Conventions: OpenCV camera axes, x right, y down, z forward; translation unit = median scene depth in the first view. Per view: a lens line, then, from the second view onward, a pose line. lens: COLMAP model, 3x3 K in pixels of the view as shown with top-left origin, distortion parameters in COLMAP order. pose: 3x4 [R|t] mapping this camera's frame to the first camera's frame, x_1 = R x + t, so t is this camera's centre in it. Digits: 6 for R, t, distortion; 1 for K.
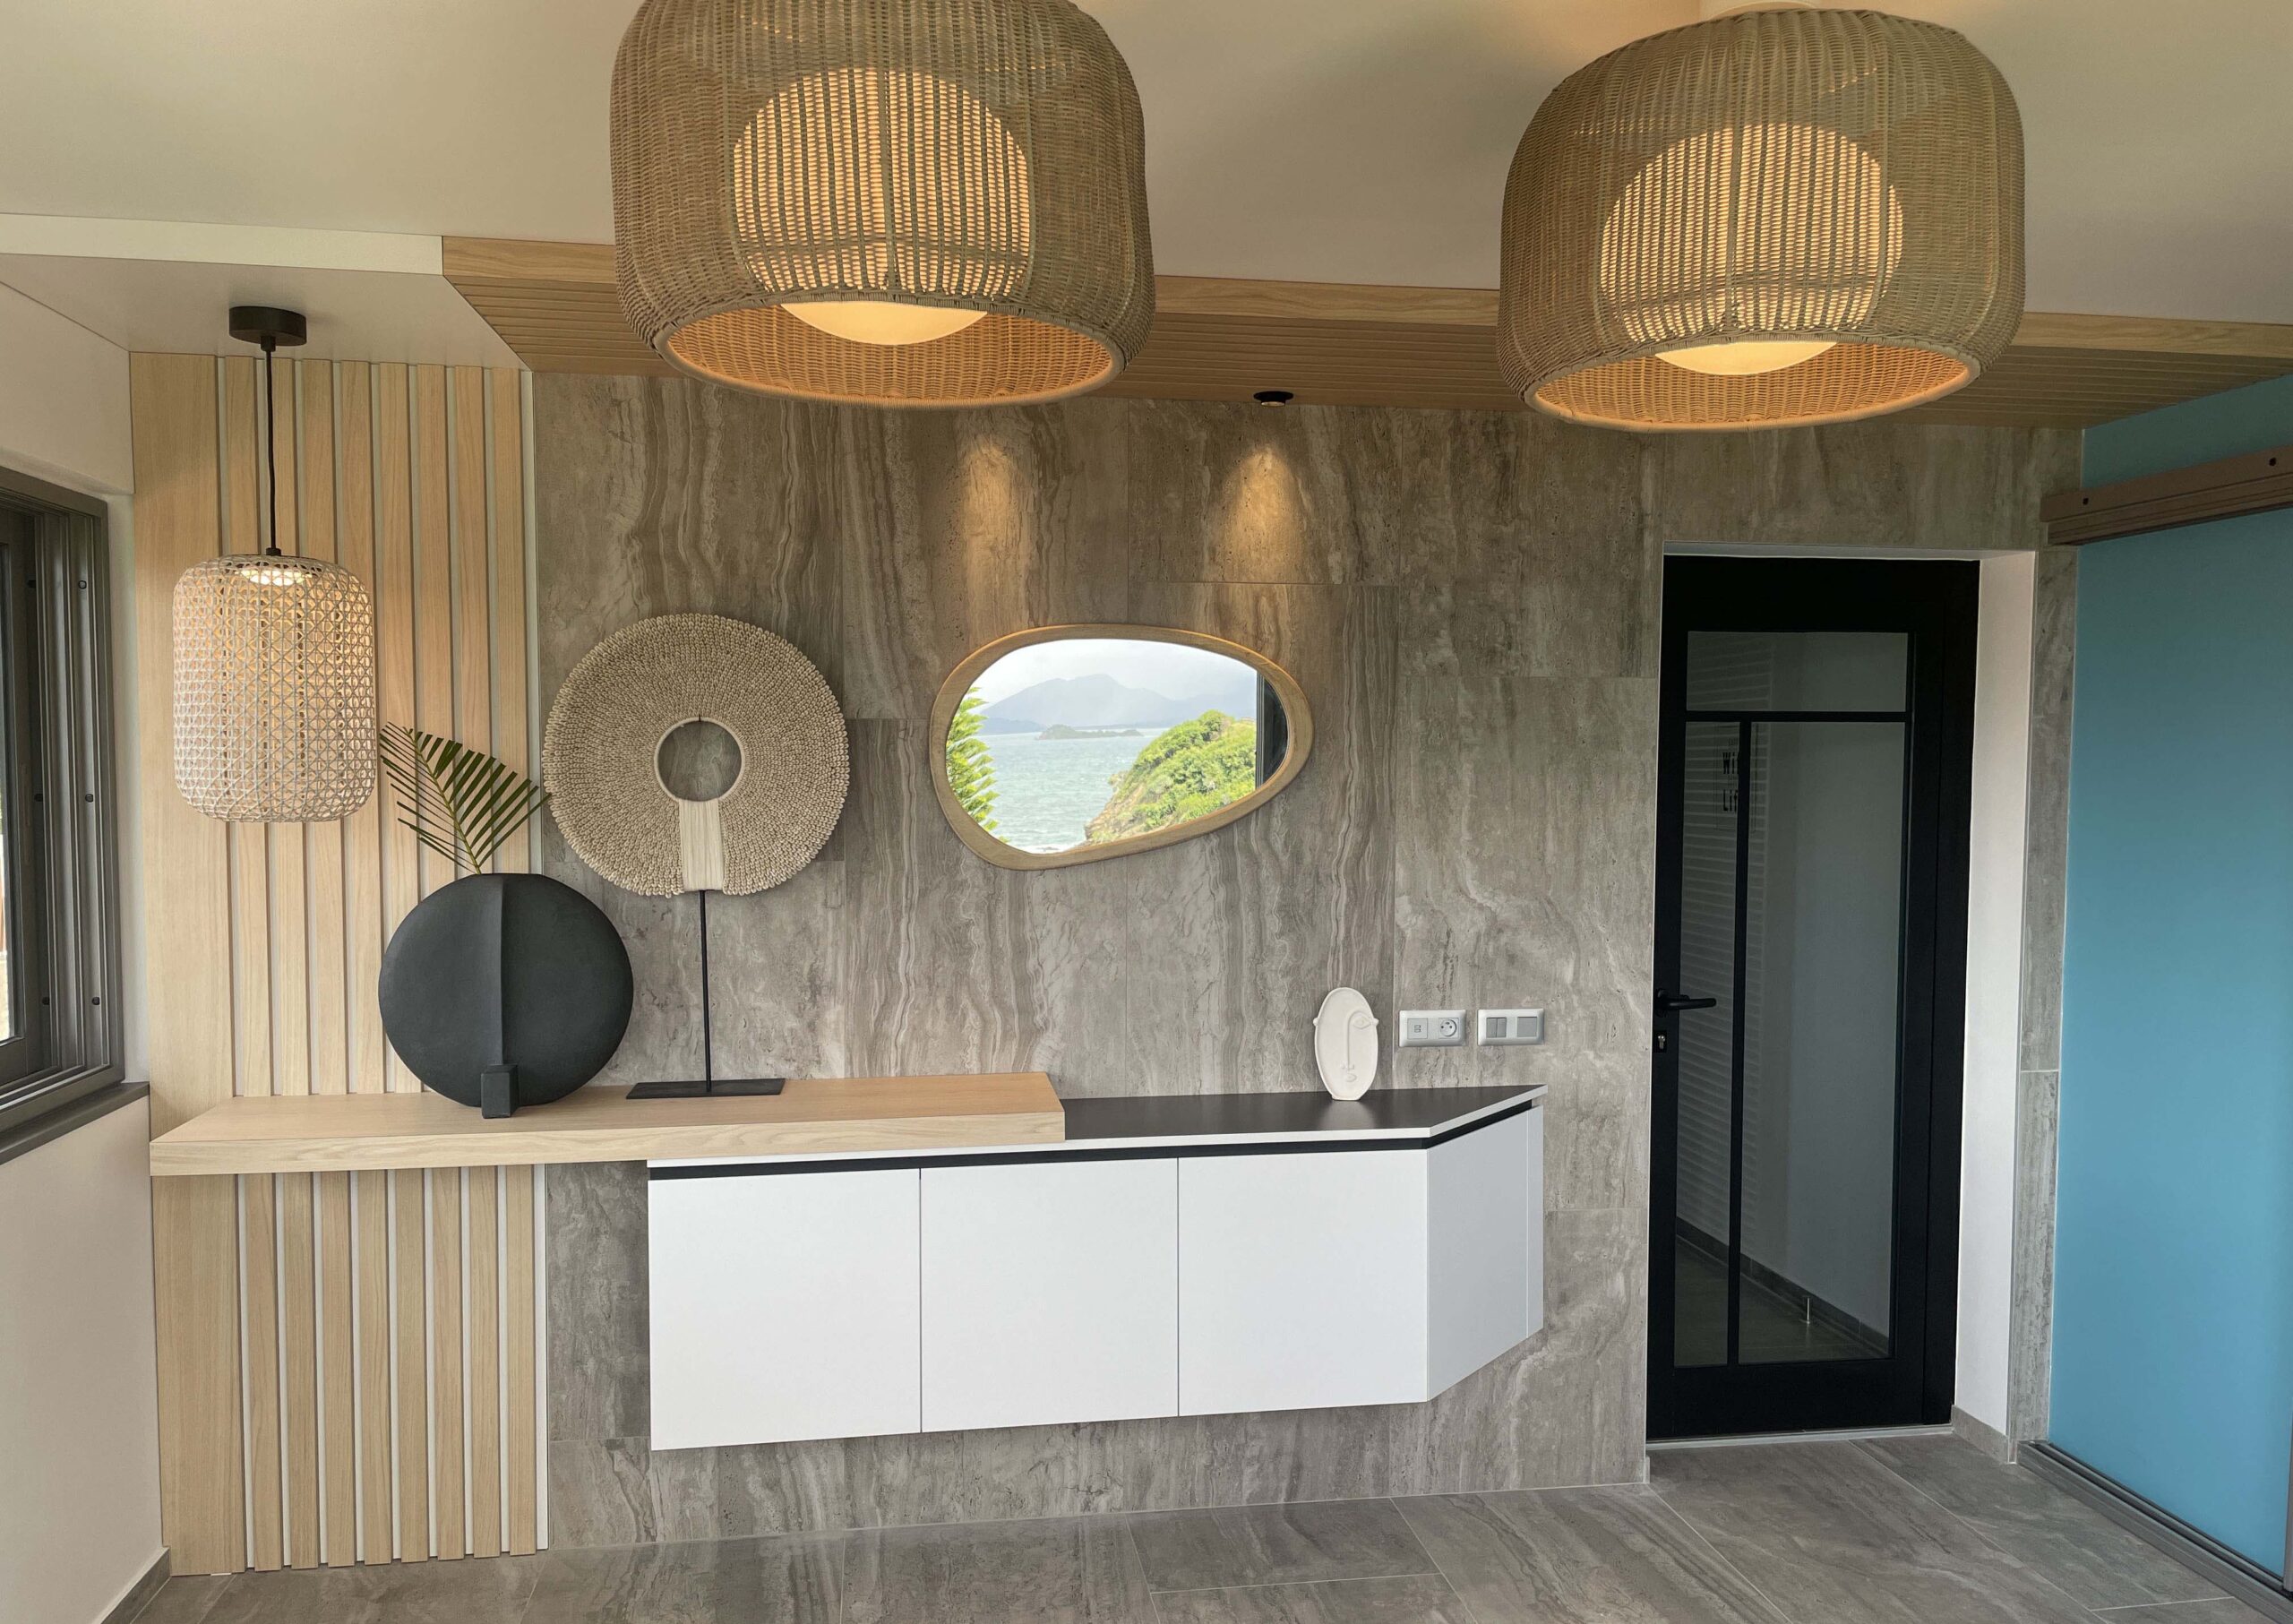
lens RADIAL K [[1707.6, 0, 1146.7], [0, 1707.6, 862.4], [0, 0, 1]] dist [0.112202, -0.173188]
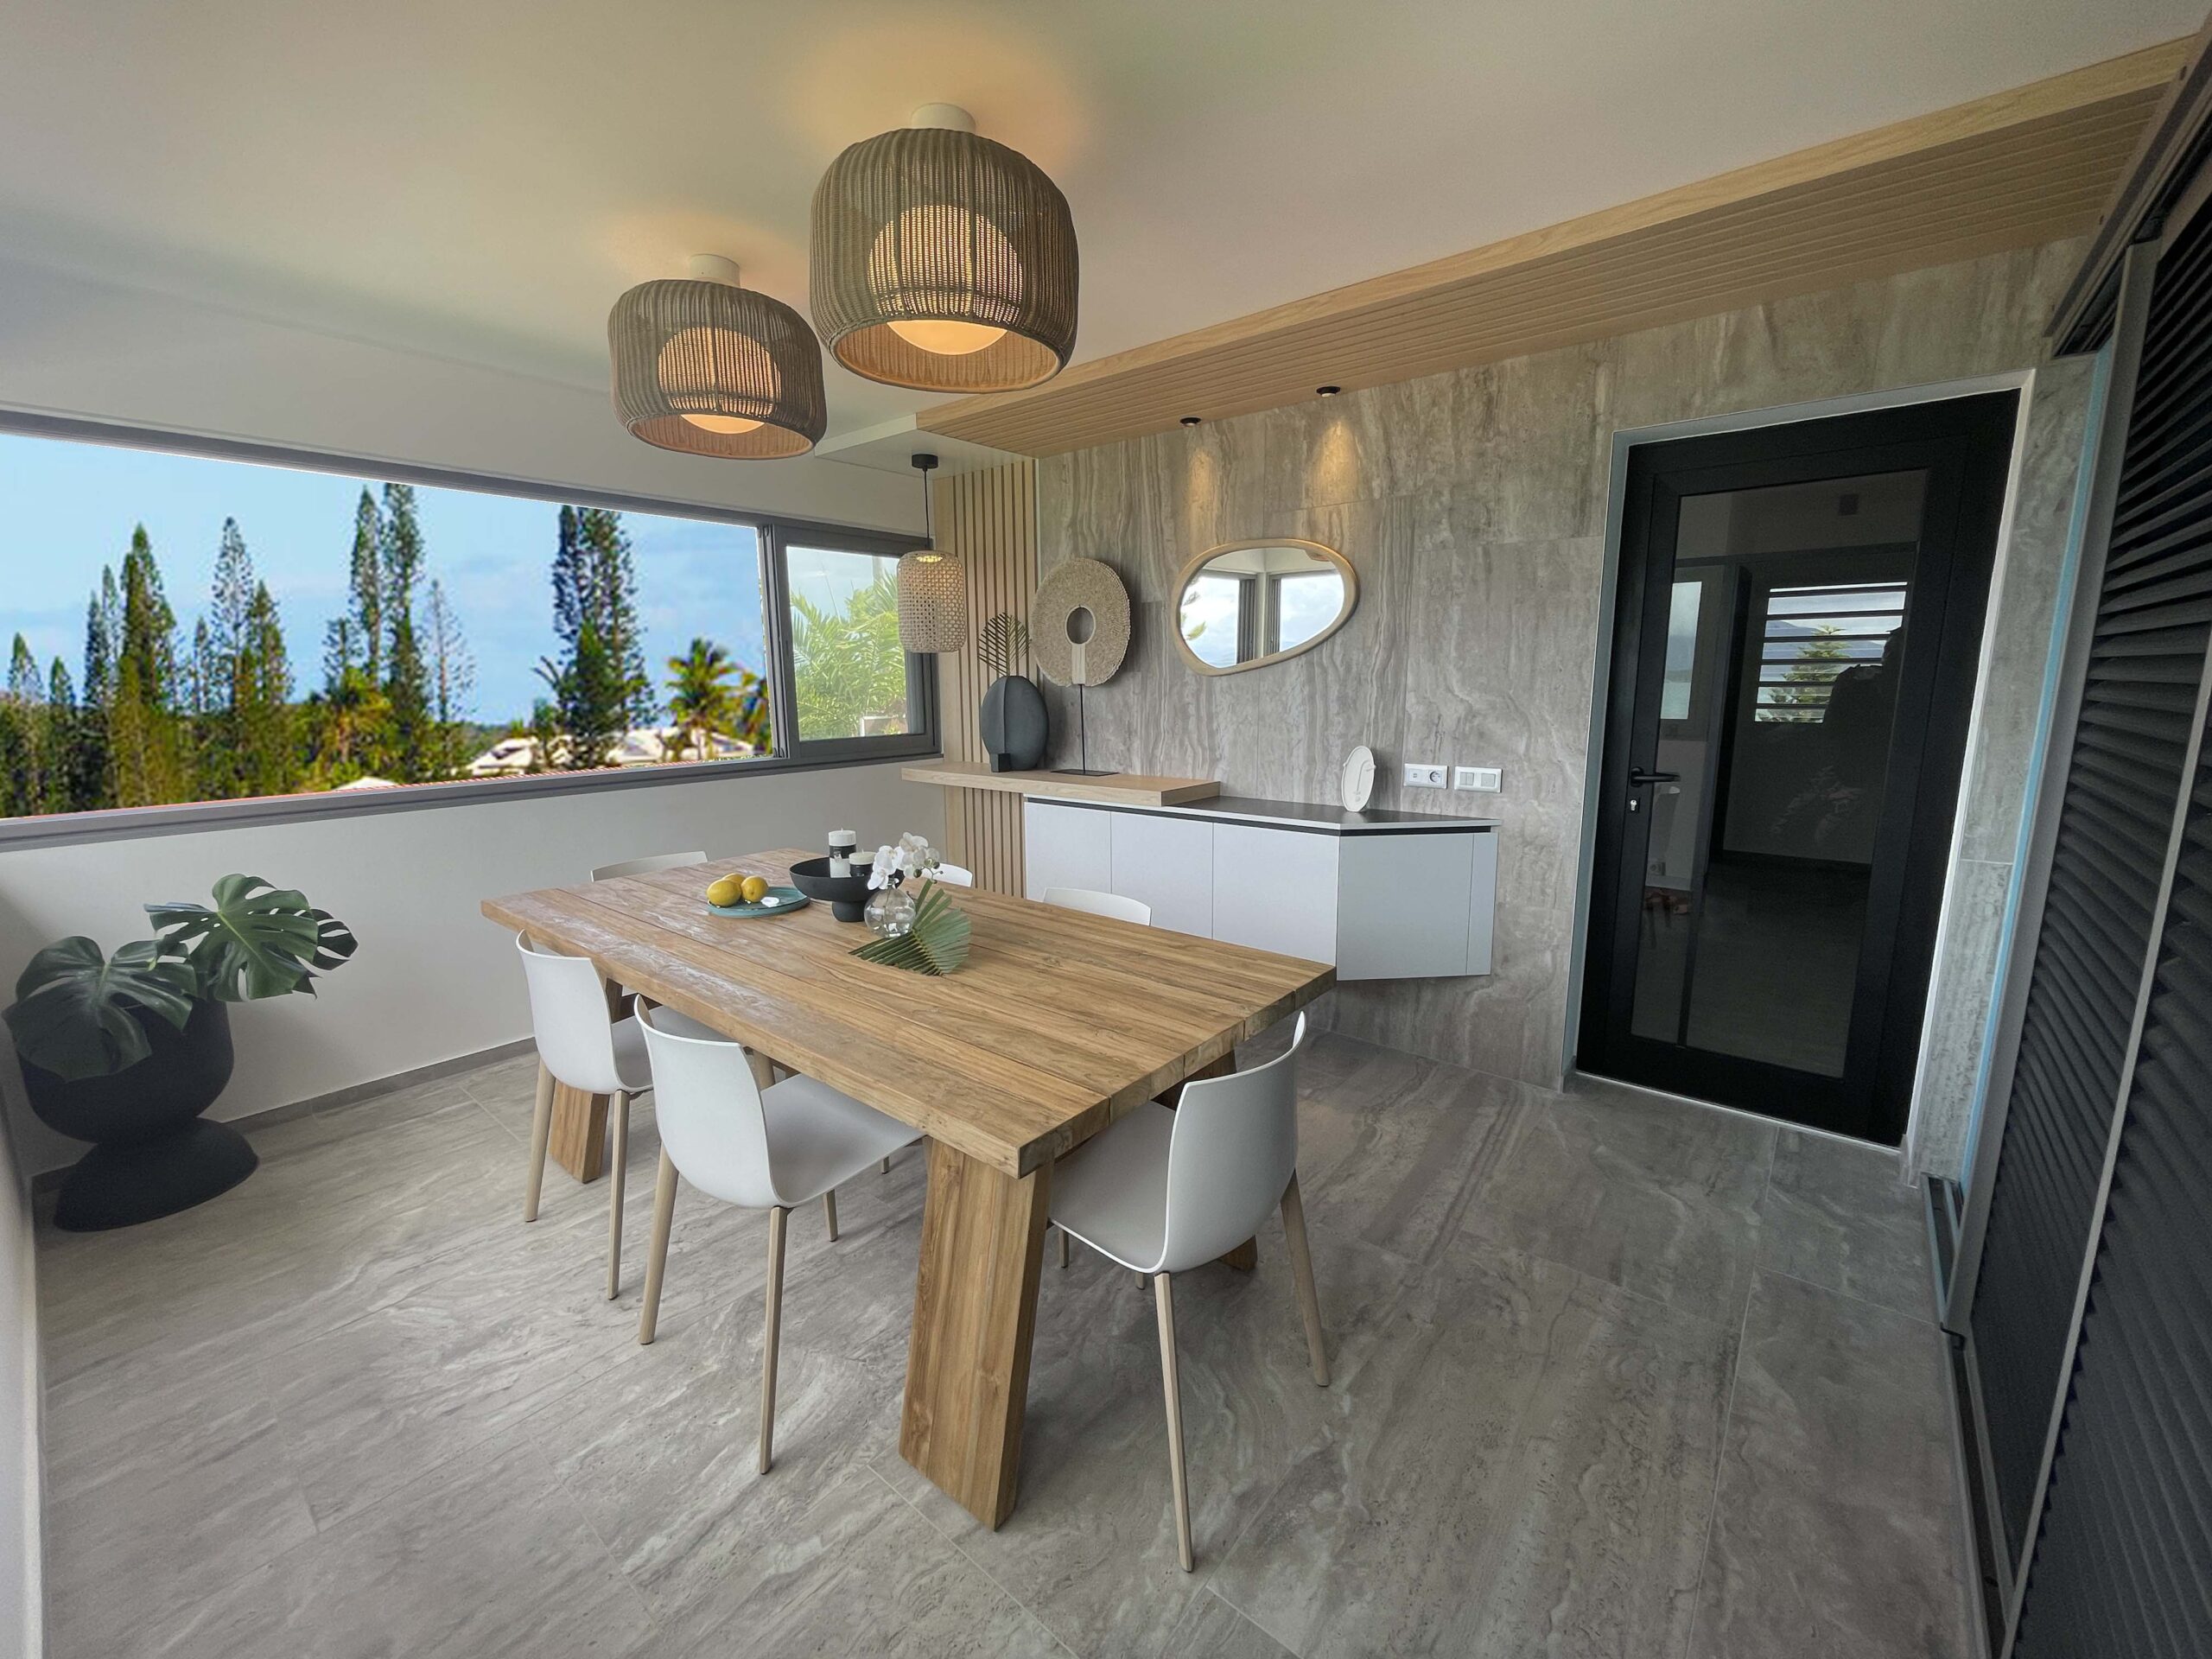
lens RADIAL K [[903.4, 0, 1098.7], [0, 903.4, 829.3], [0, 0, 1]] dist [-0.006129, 0.000511]
pose [[0.655373, 0.118315, -0.745981, 0.627635], [-0.033335, 0.991223, 0.127925, 0.050042], [0.754569, -0.058972, 0.653565, 0.221474]]
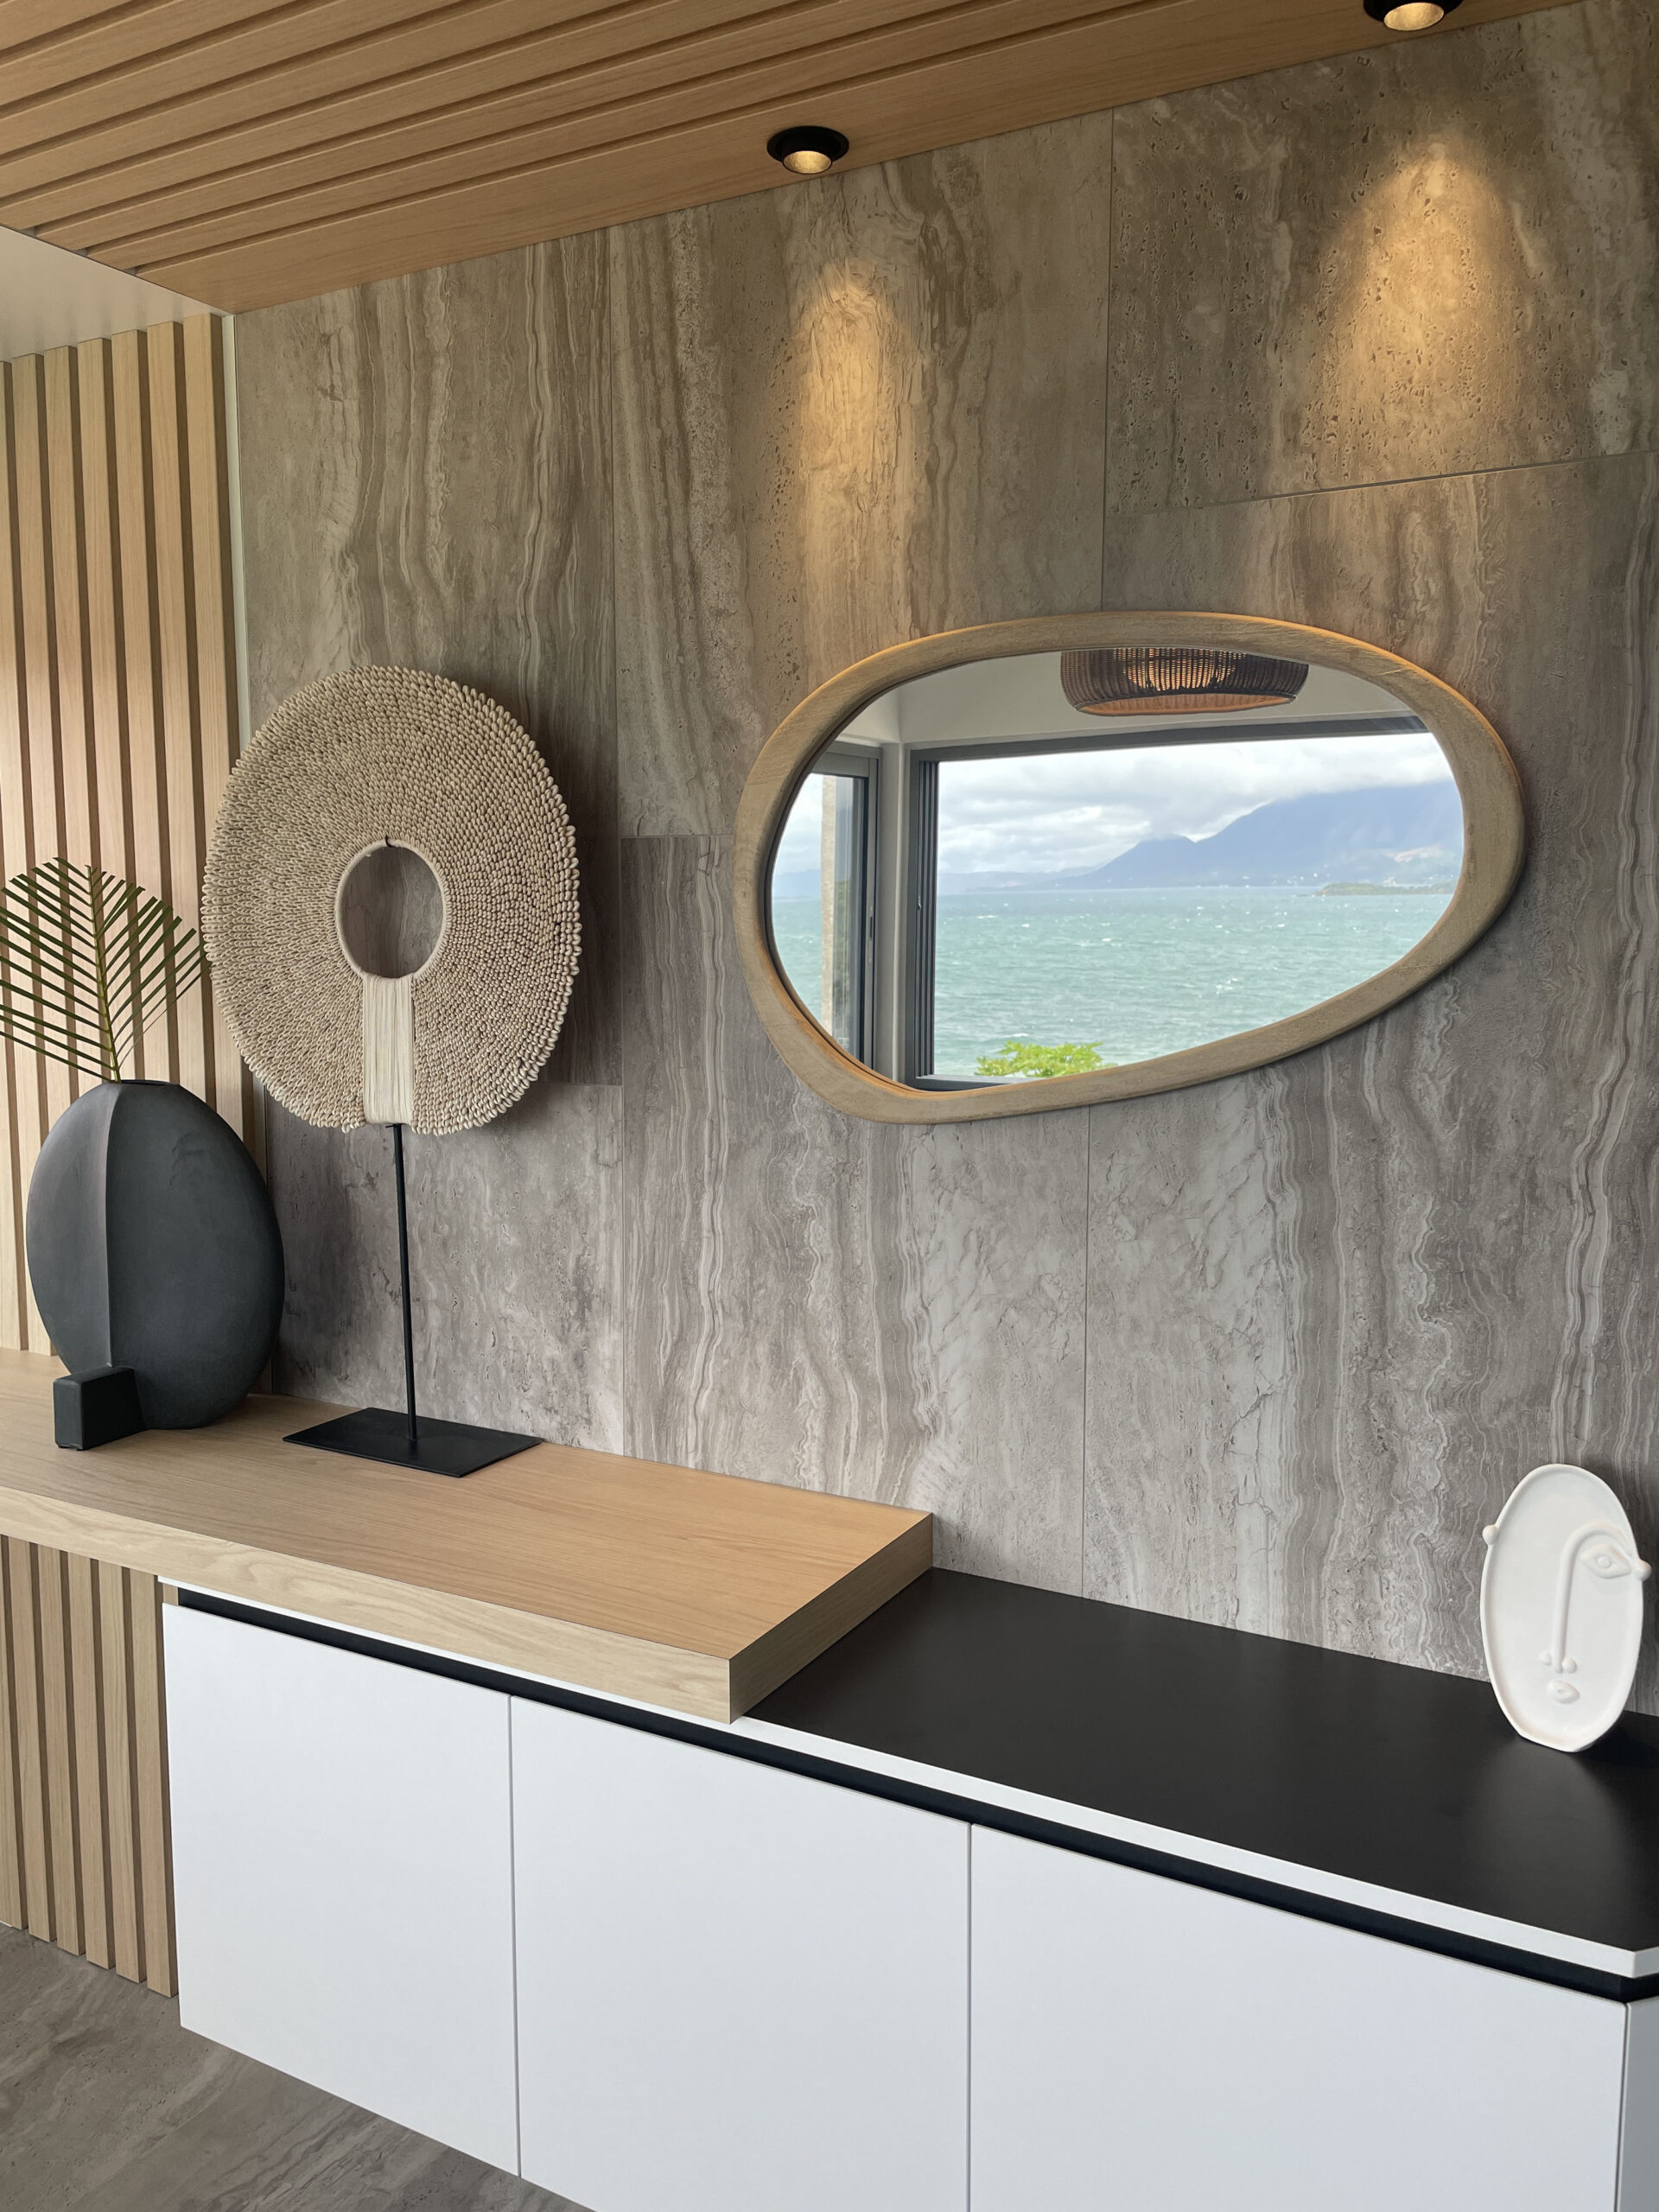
lens RADIAL K [[1678.5, 0, 835.7], [0, 1678.5, 1095.4], [0, 0, 1]] dist [0.113472, -0.175036]
pose [[0.790409, 0.061381, -0.609497, 0.222272], [-0.034231, 0.997838, 0.056099, -0.031431], [0.611623, -0.023478, 0.790801, 0.585160]]
